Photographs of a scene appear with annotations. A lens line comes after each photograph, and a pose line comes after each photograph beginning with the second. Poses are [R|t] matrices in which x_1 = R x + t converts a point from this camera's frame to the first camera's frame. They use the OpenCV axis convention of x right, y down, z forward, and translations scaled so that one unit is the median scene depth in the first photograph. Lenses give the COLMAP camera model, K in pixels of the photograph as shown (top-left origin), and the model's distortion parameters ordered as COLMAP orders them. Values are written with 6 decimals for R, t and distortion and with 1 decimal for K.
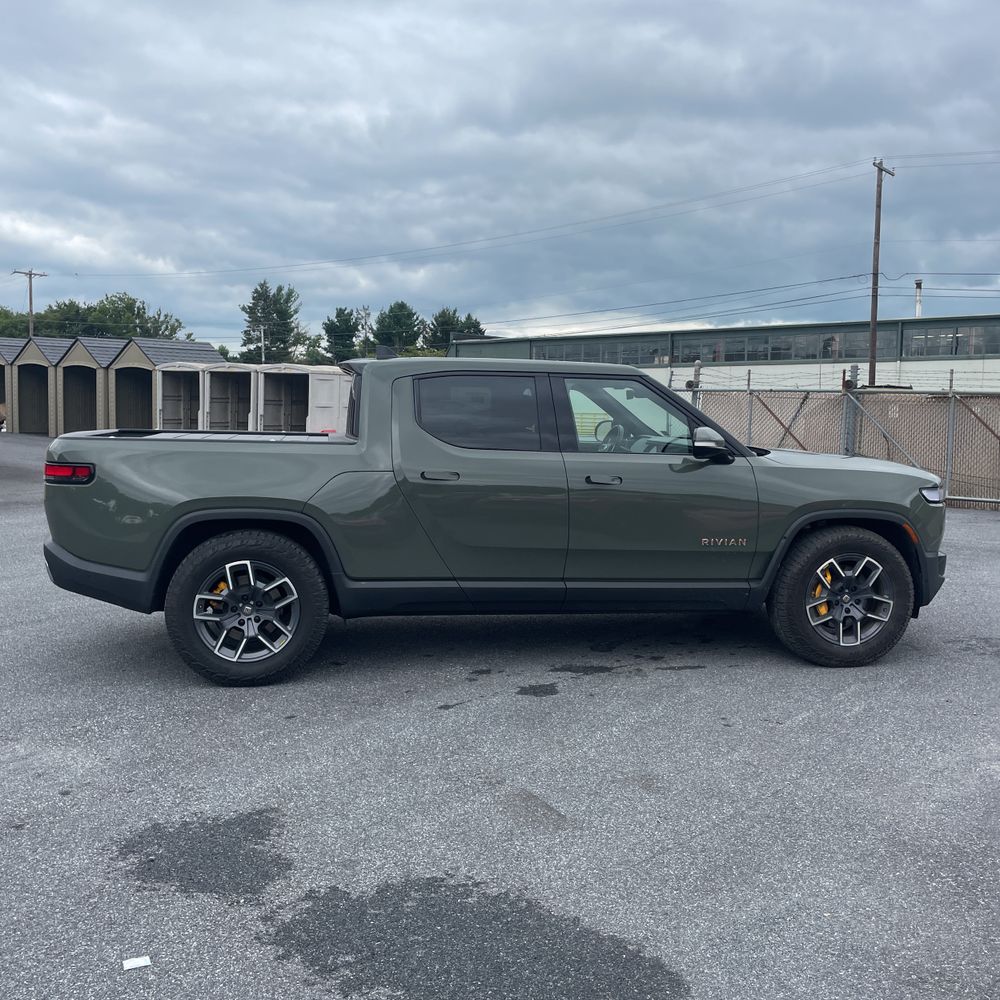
lens RADIAL K [[1009.5, 0, 500.0], [0, 1009.5, 500.0], [0, 0, 1]] dist [0.105999, -0.156553]
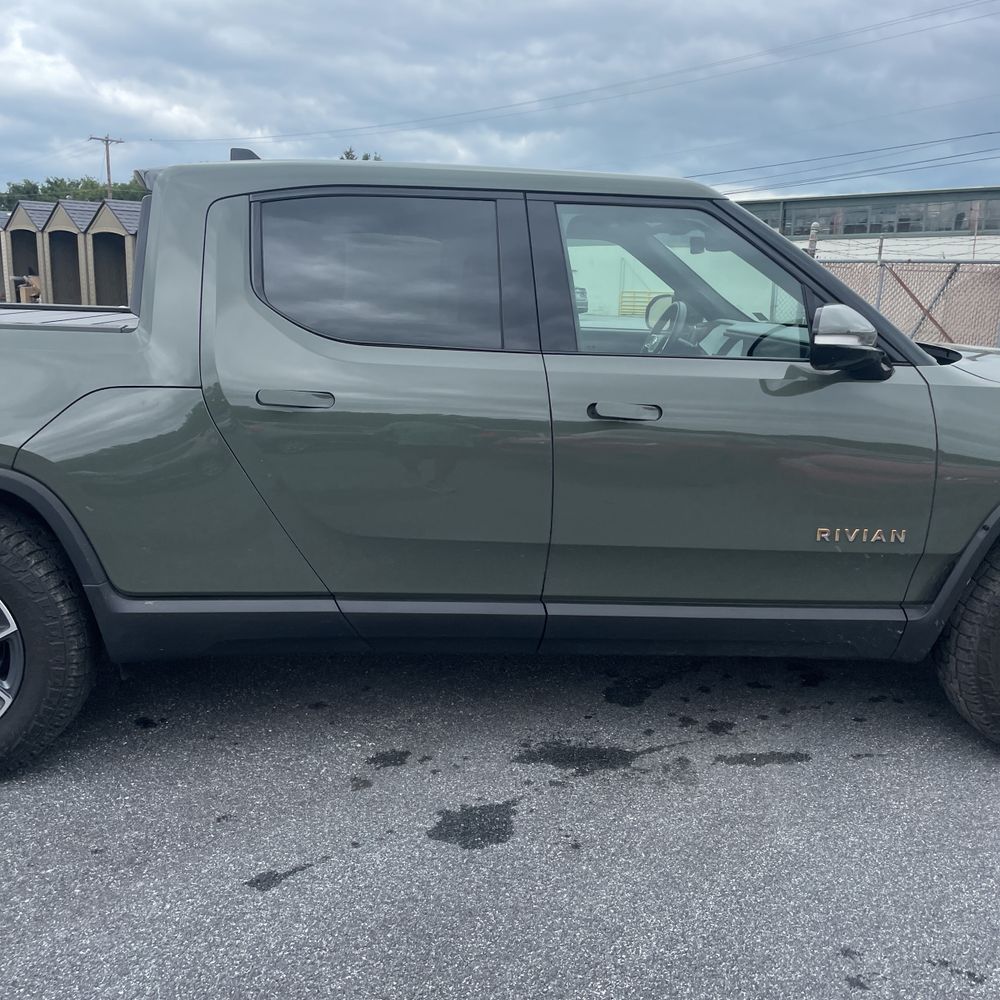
lens RADIAL K [[988.4, 0, 502.1], [0, 988.4, 521.1], [0, 0, 1]] dist [0.049925, -0.009950]
pose [[0.994934, 0.029050, -0.096237, 0.076890], [-0.015286, 0.989921, 0.140792, -0.028746], [0.099357, -0.138608, 0.985351, 0.423253]]
